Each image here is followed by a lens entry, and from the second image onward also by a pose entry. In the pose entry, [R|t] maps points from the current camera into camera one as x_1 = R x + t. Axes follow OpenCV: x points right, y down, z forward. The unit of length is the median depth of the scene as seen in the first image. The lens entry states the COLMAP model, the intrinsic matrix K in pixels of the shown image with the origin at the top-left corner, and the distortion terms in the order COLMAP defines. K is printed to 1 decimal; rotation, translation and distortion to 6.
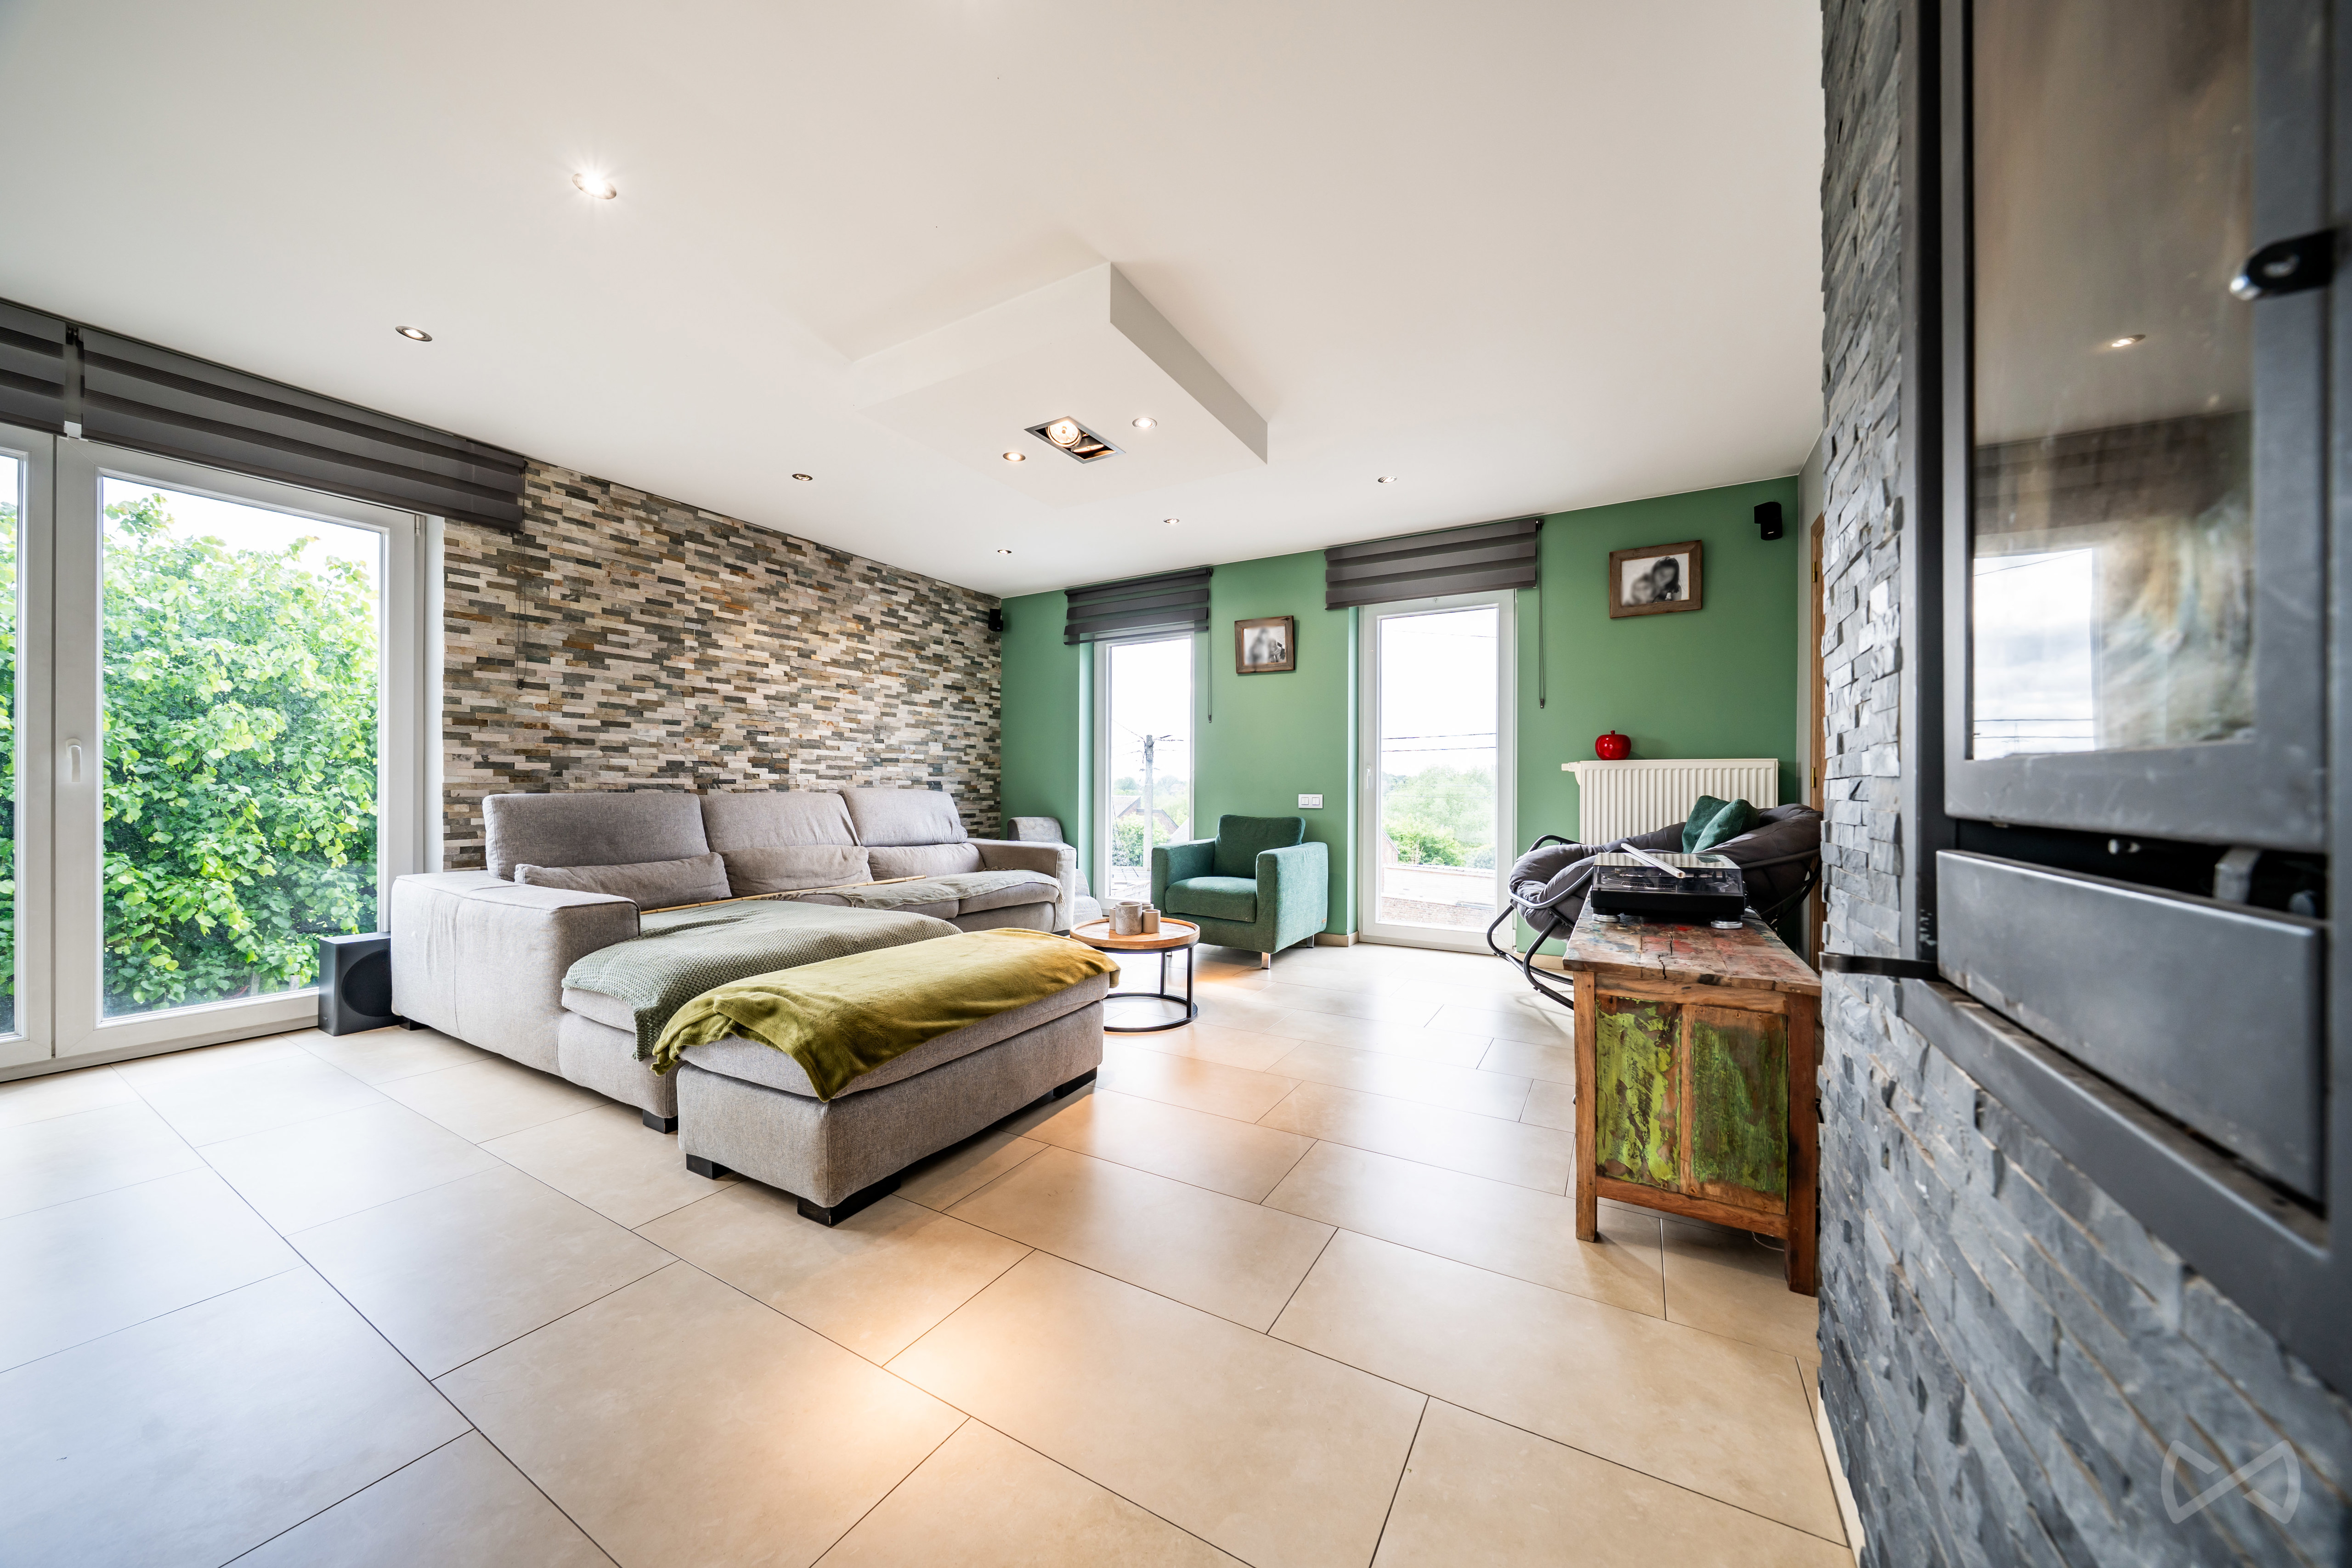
lens RADIAL K [[797.5, 0, 1170.3], [0, 797.5, 788.0], [0, 0, 1]] dist [0.000138, 0.000220]
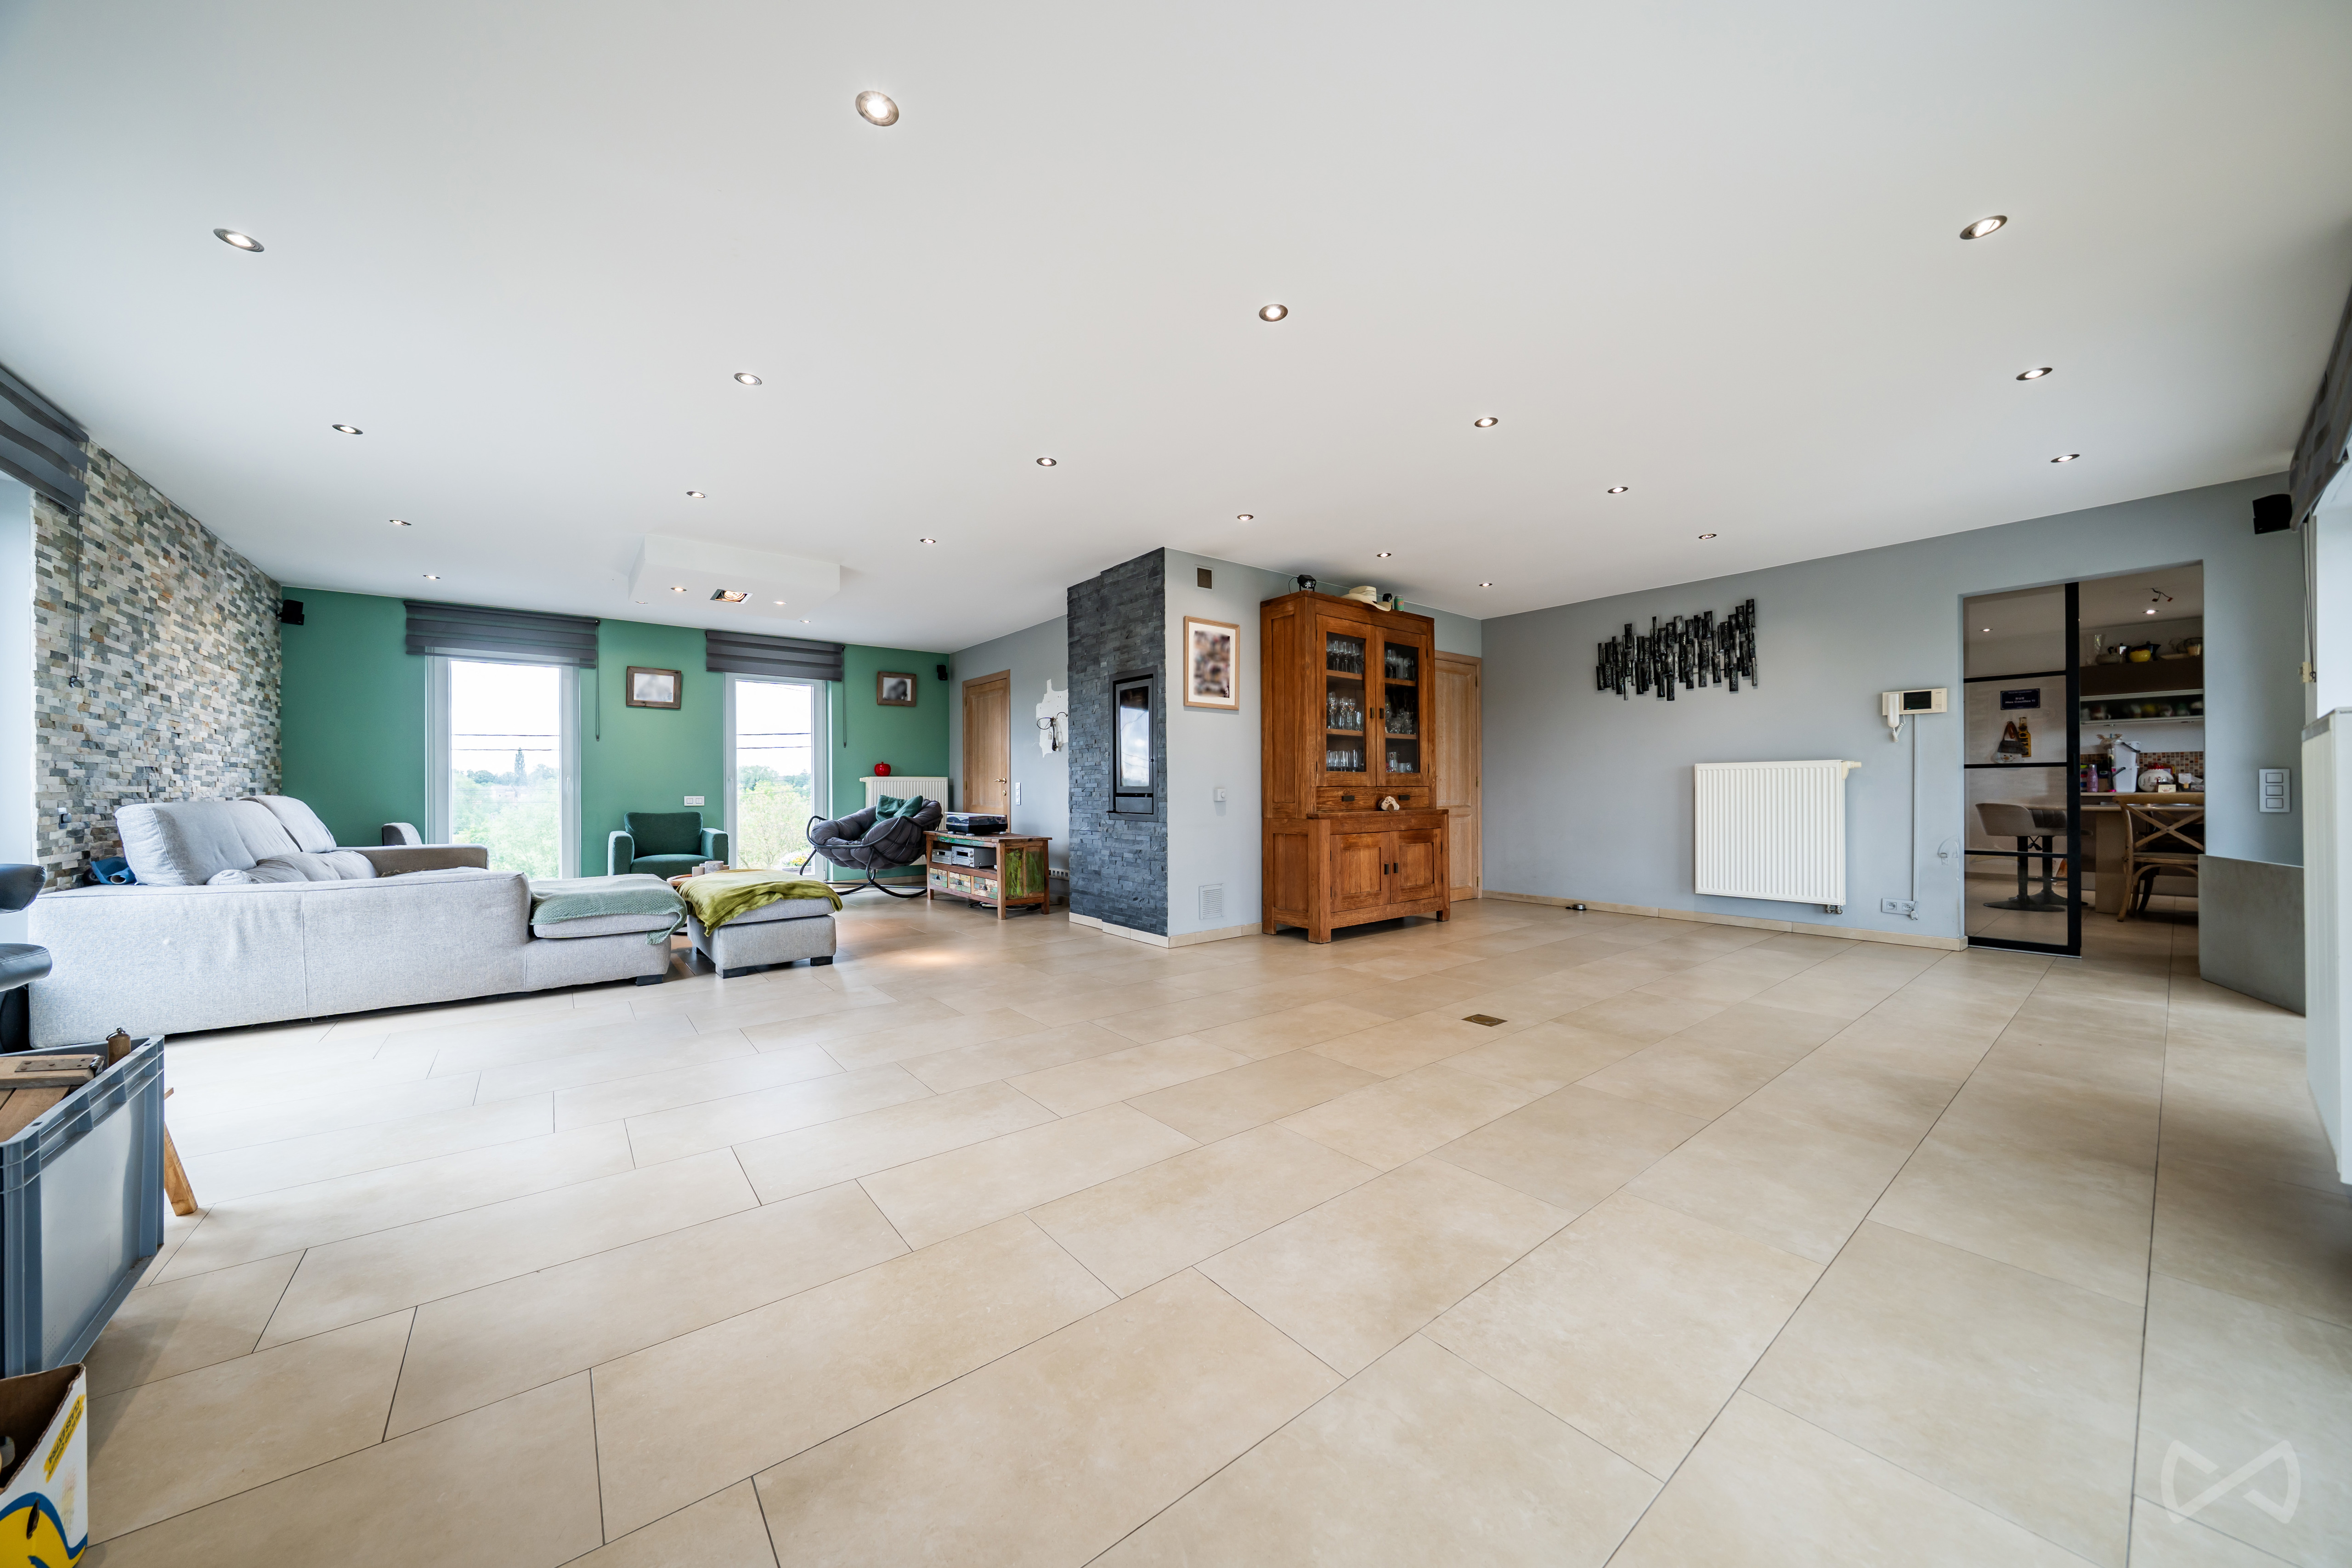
lens RADIAL K [[797.5, 0, 1172.1], [0, 797.5, 788.0], [0, 0, 1]] dist [0.000138, 0.000220]
pose [[0.367873, -0.003439, 0.929870, -0.935189], [0.007495, 0.999972, 0.000733, -0.001830], [-0.929846, 0.006700, 0.367888, -0.372029]]
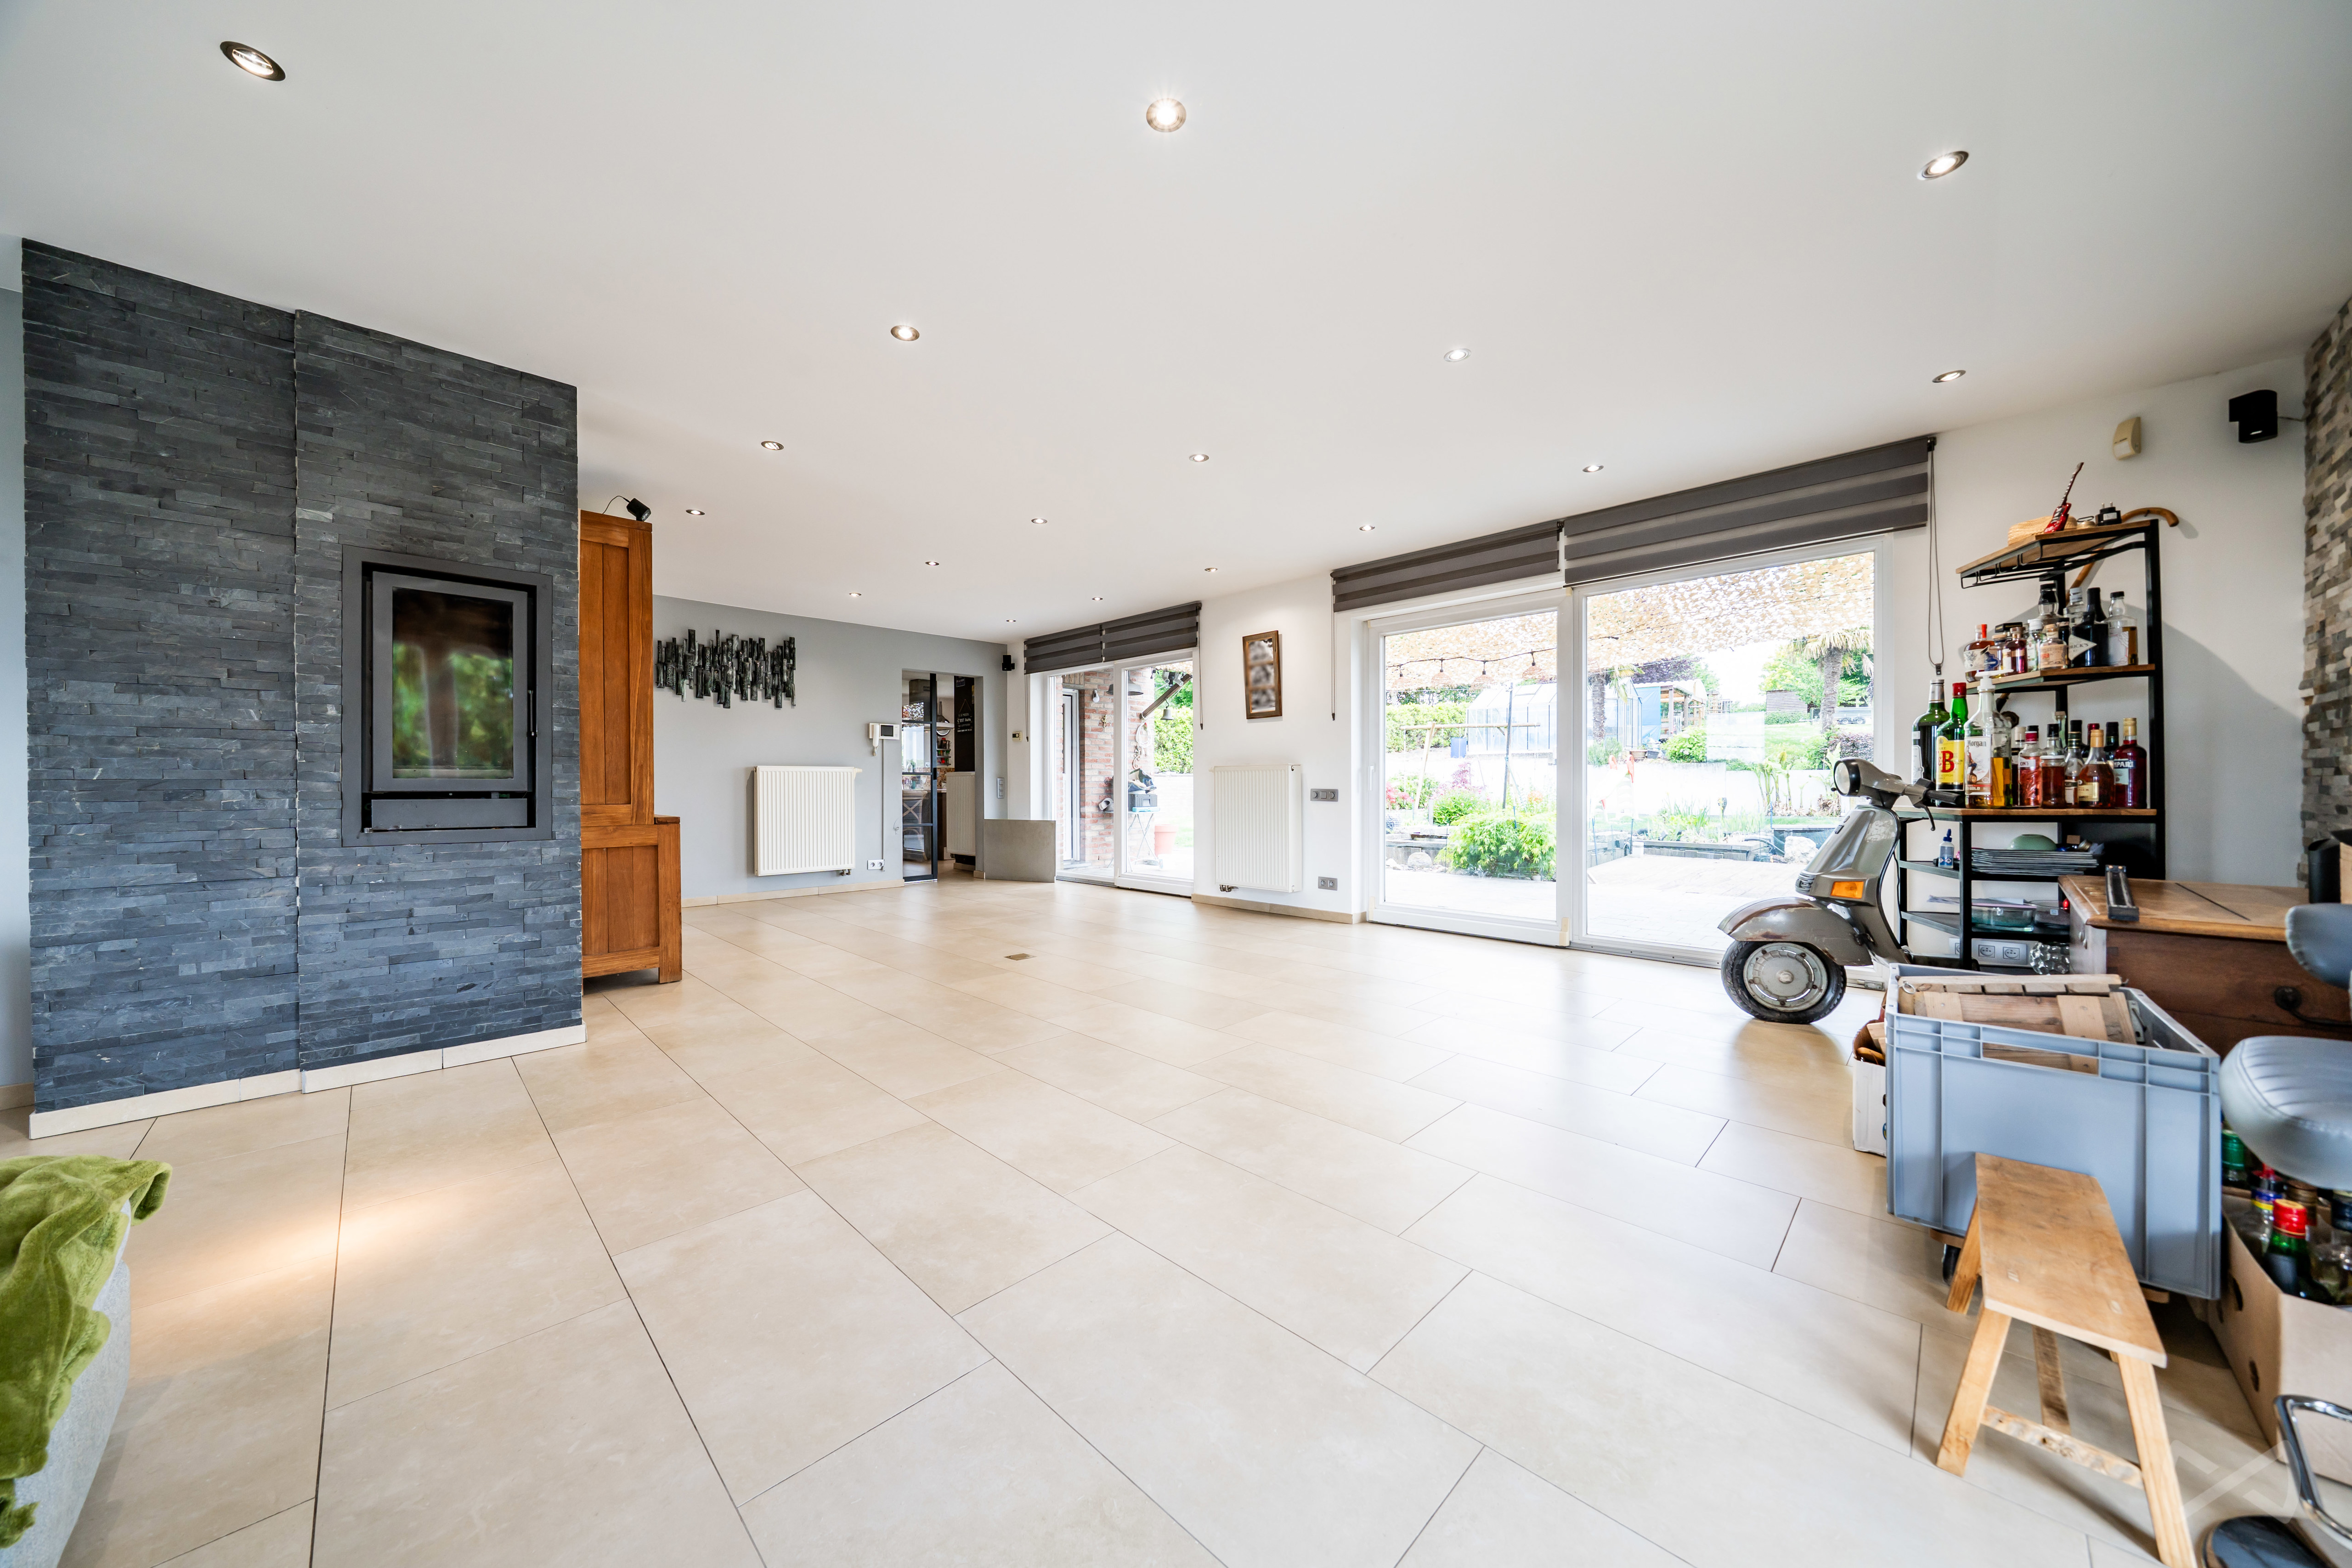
lens RADIAL K [[797.5, 0, 1165.2], [0, 797.5, 789.0], [0, 0, 1]] dist [0.000138, 0.000220]
pose [[-0.964030, -0.001646, 0.265789, -0.593632], [0.000143, 0.999977, 0.006713, -0.000106], [-0.265794, 0.006509, -0.964008, 0.505845]]
